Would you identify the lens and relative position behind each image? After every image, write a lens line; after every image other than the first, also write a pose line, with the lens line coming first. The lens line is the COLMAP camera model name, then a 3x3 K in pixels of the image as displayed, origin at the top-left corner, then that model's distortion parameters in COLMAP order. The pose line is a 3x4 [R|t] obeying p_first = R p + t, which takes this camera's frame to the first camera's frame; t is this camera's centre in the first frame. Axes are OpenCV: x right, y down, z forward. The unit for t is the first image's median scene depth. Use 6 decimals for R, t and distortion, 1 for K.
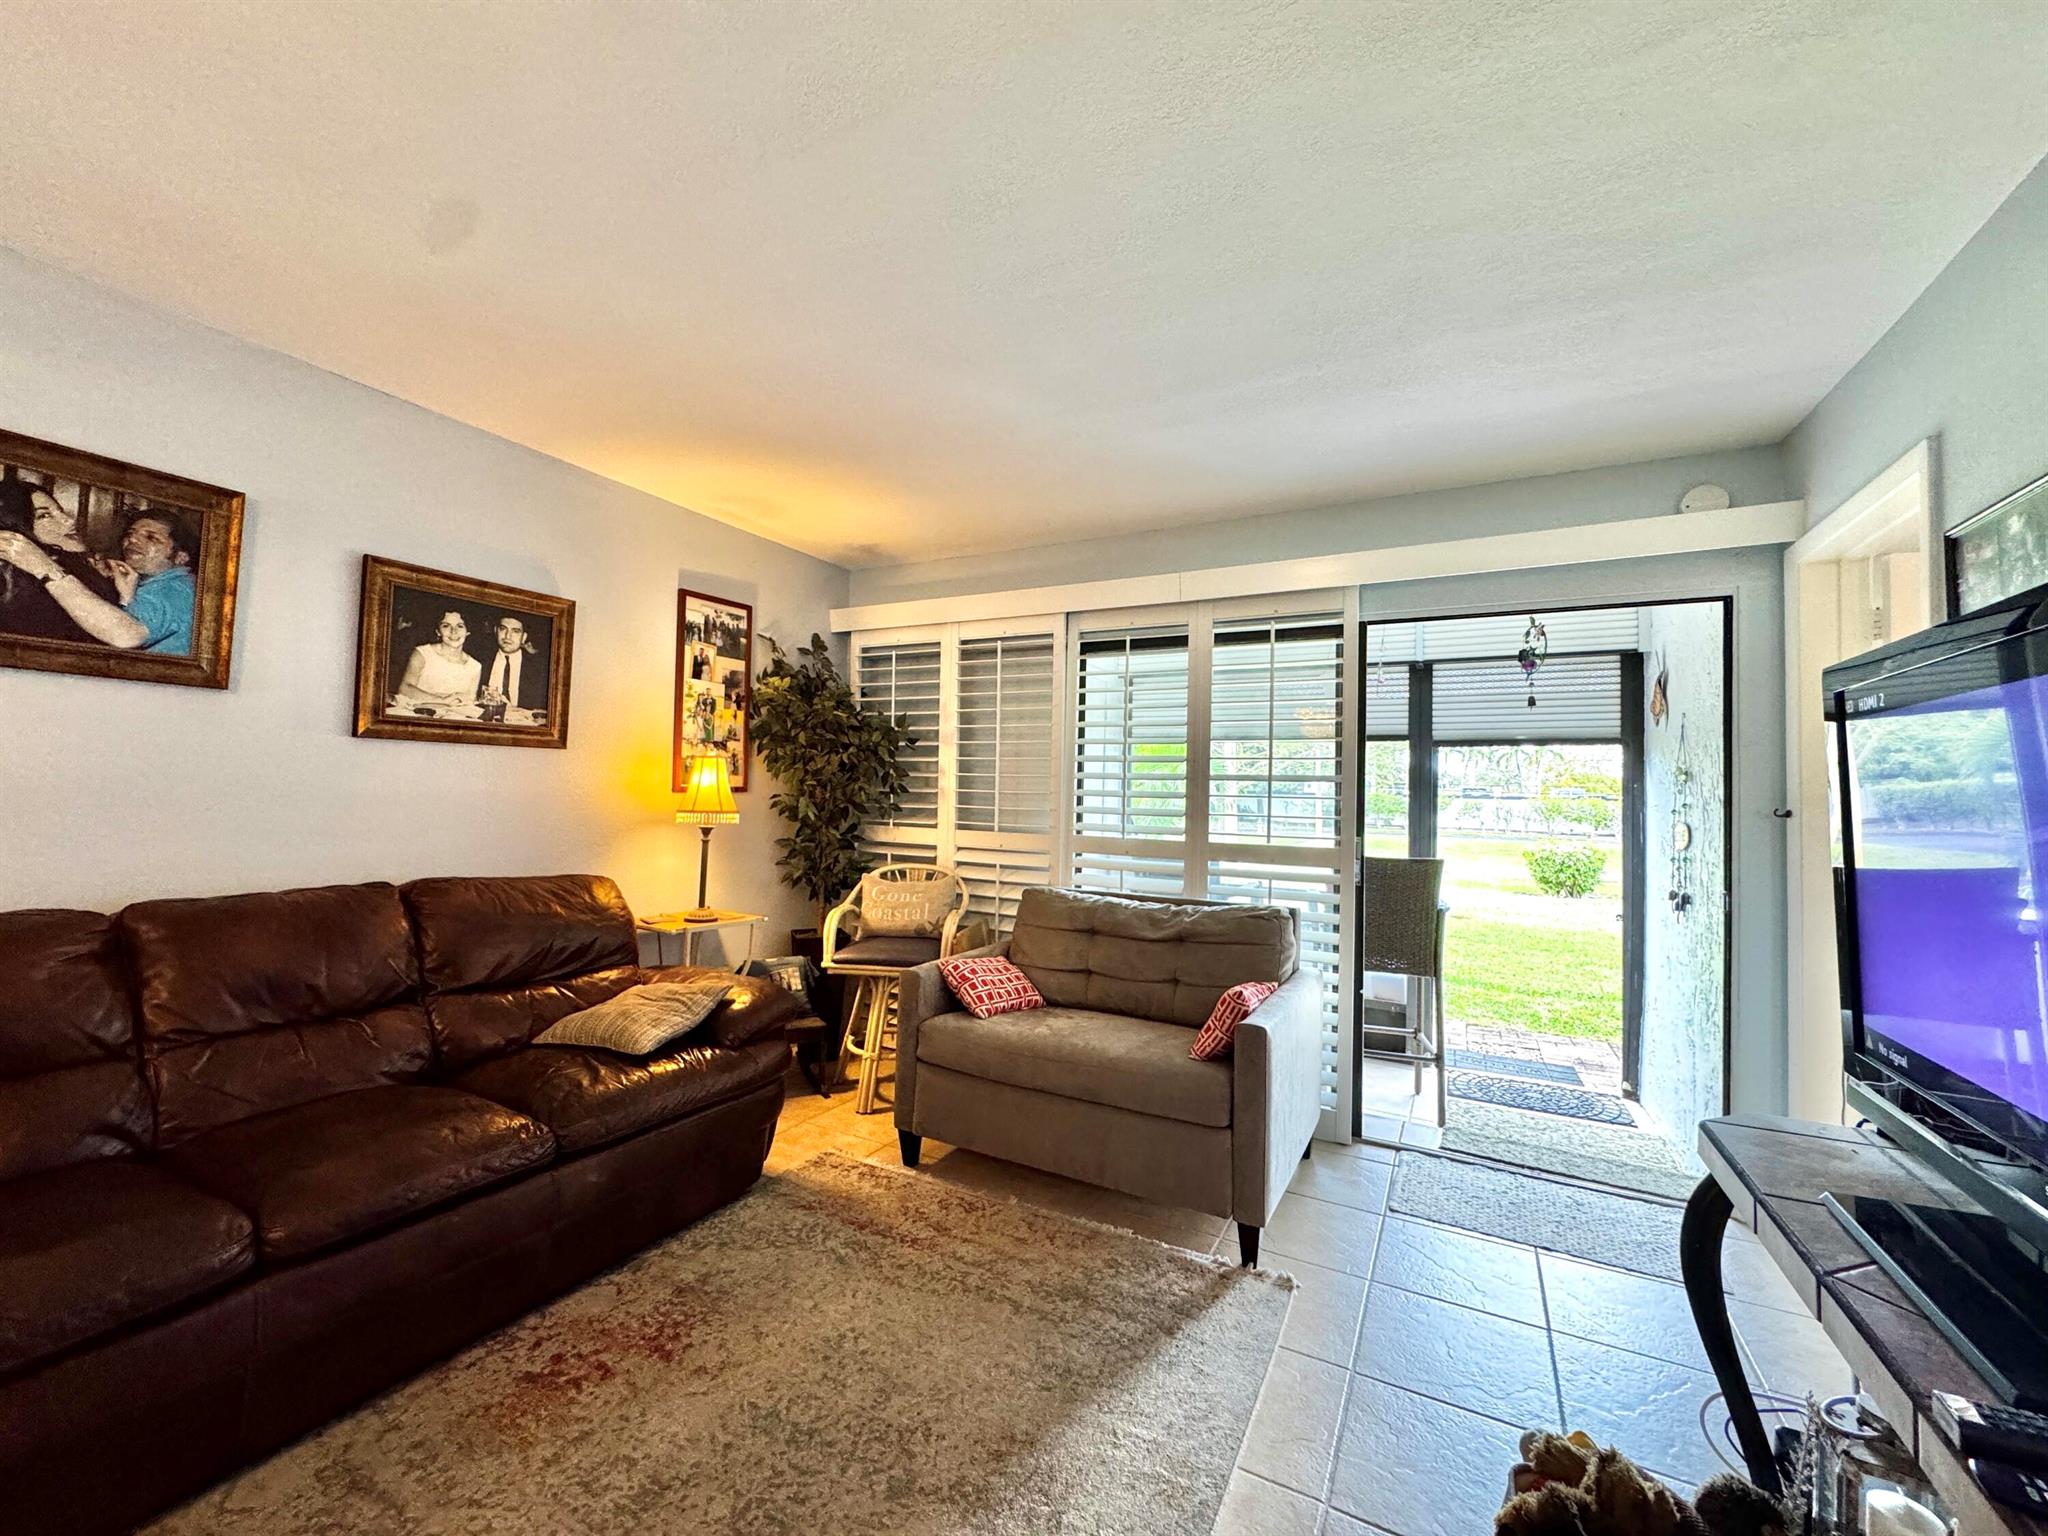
lens RADIAL K [[816.2, 0, 1021.3], [0, 816.2, 768.3], [0, 0, 1]] dist [-0.002963, 0.000188]
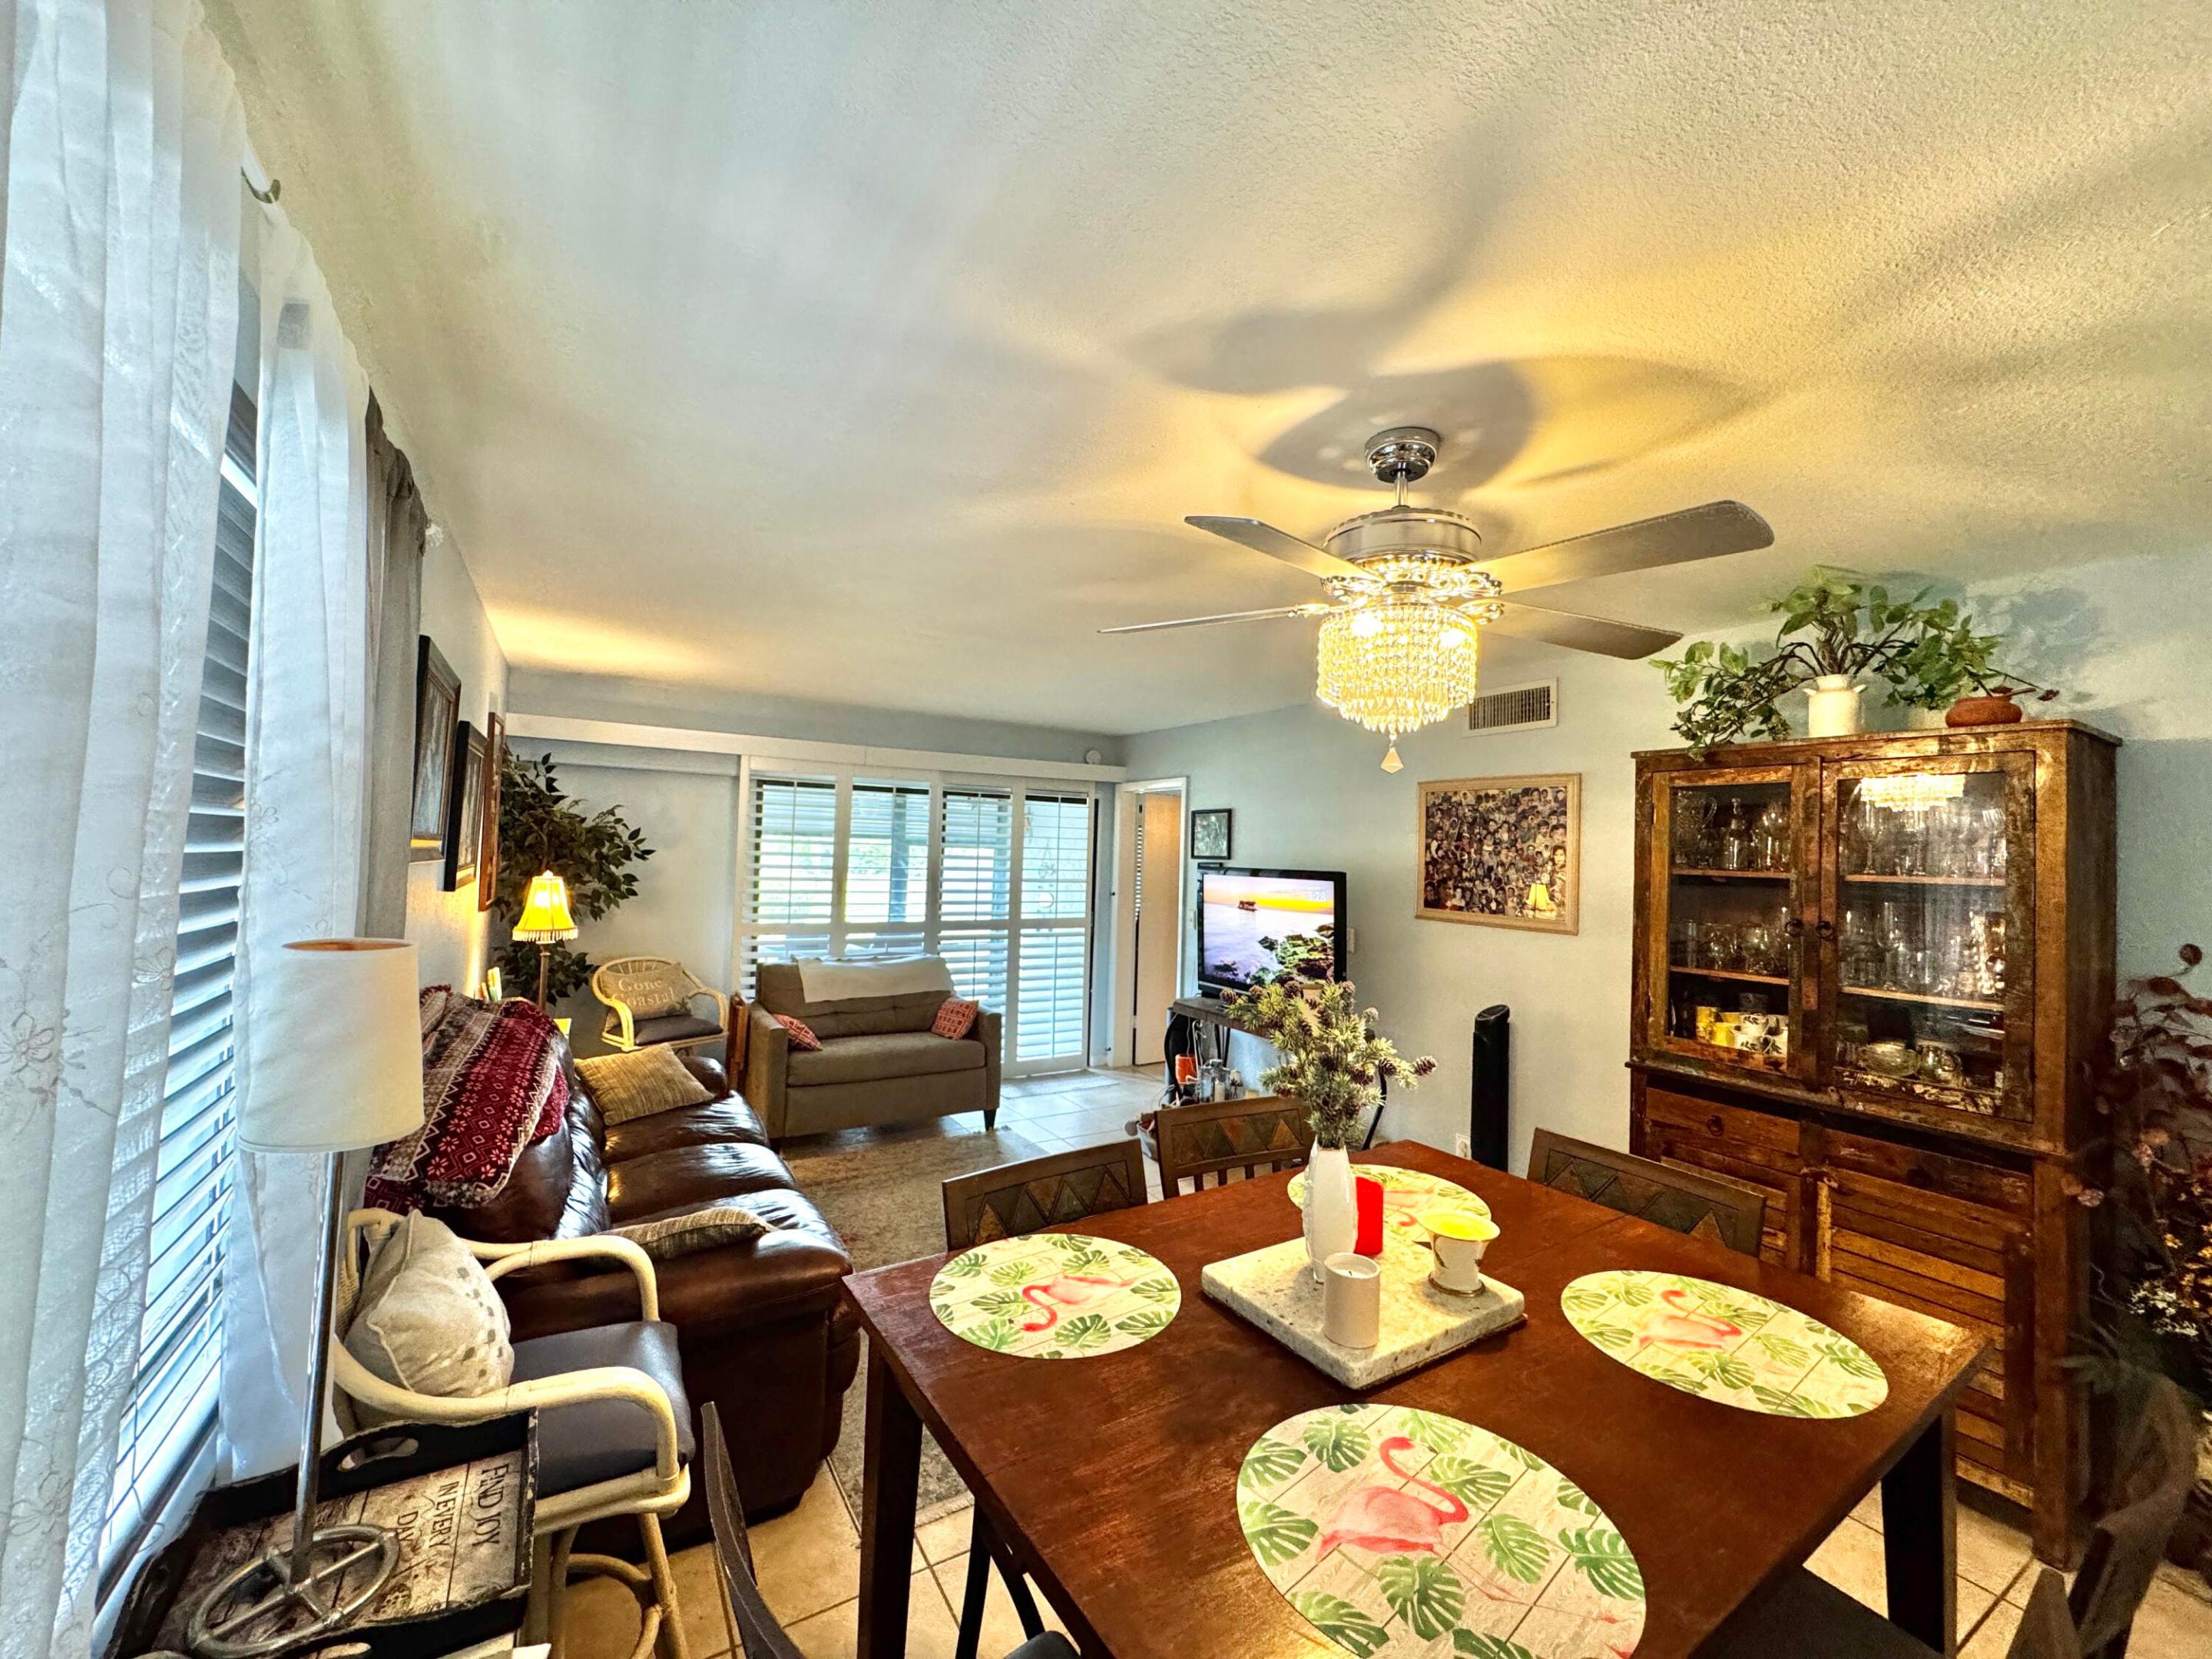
lens RADIAL K [[880.7, 0, 1104.9], [0, 880.7, 828.5], [0, 0, 1]] dist [-0.003325, 0.000504]
pose [[0.508288, 0.015995, 0.861038, -1.138930], [-0.042799, 0.999061, 0.006706, -0.133932], [-0.860123, -0.040260, 0.508496, -0.262992]]
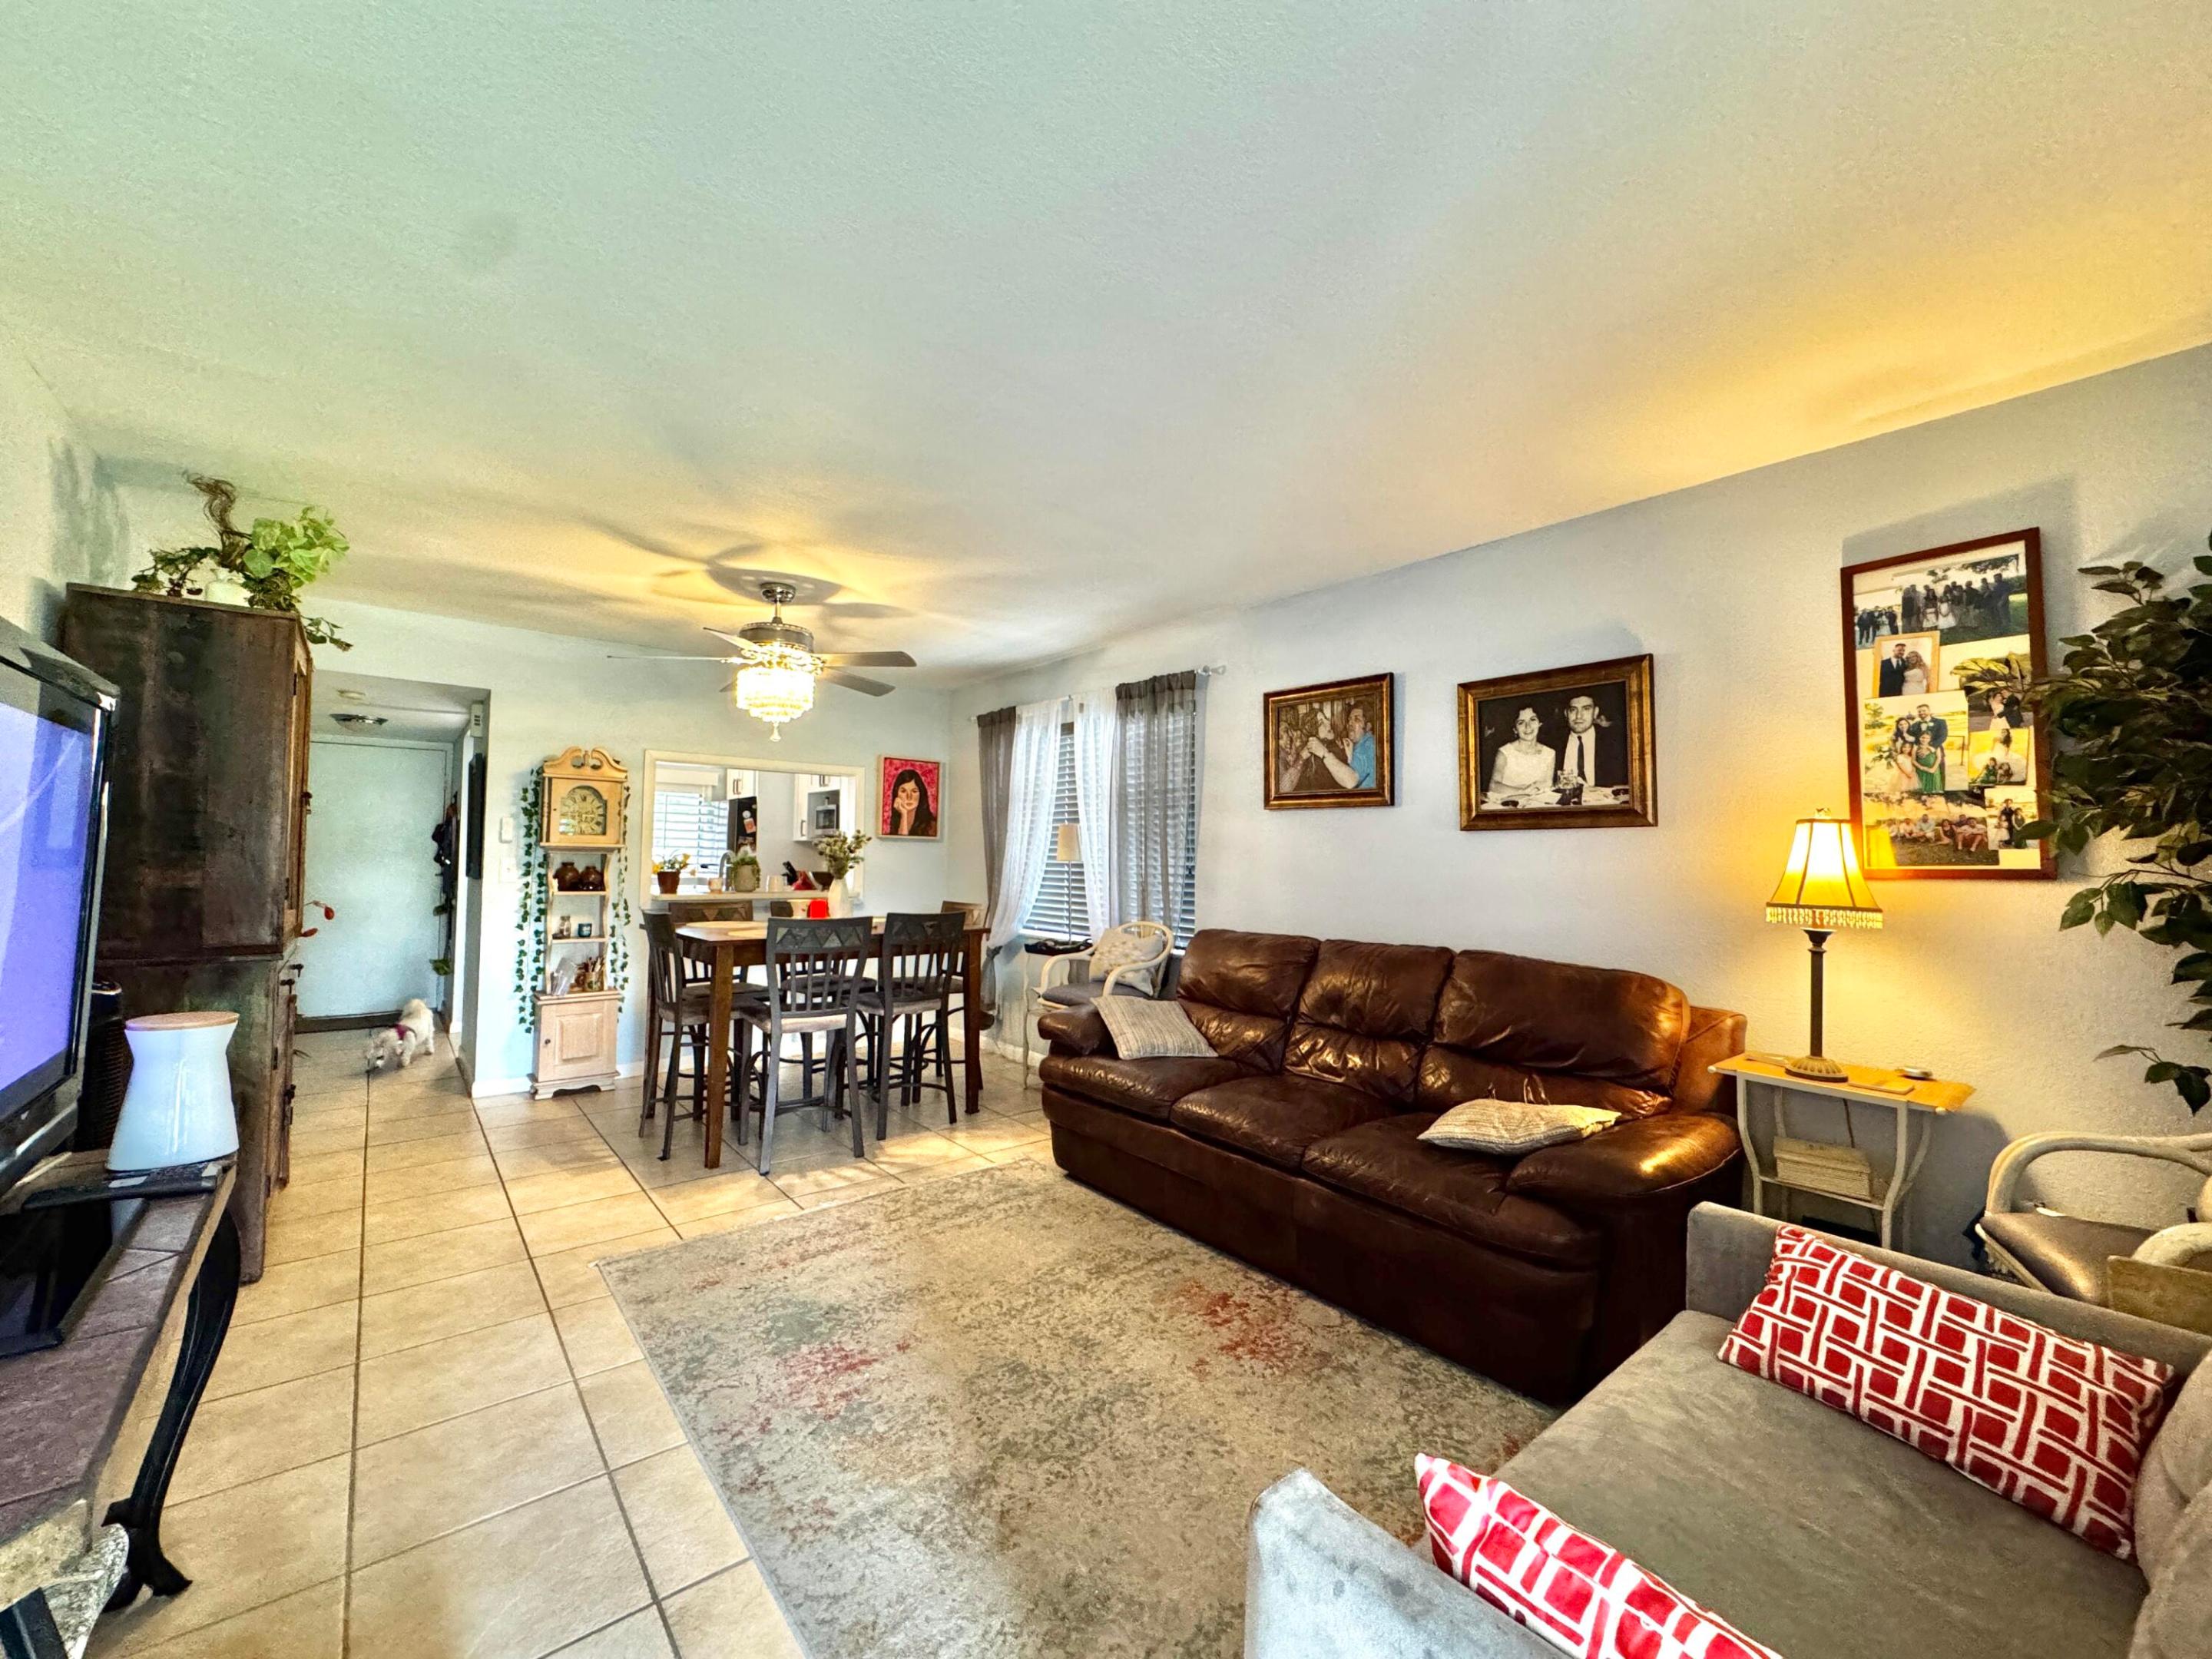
lens RADIAL K [[880.7, 0, 1104.9], [0, 880.7, 828.5], [0, 0, 1]] dist [-0.003325, 0.000504]
pose [[-0.376370, -0.065810, -0.924129, 0.525475], [0.004375, 0.997337, -0.072805, 0.044534], [0.926459, -0.031445, -0.375079, 0.829772]]
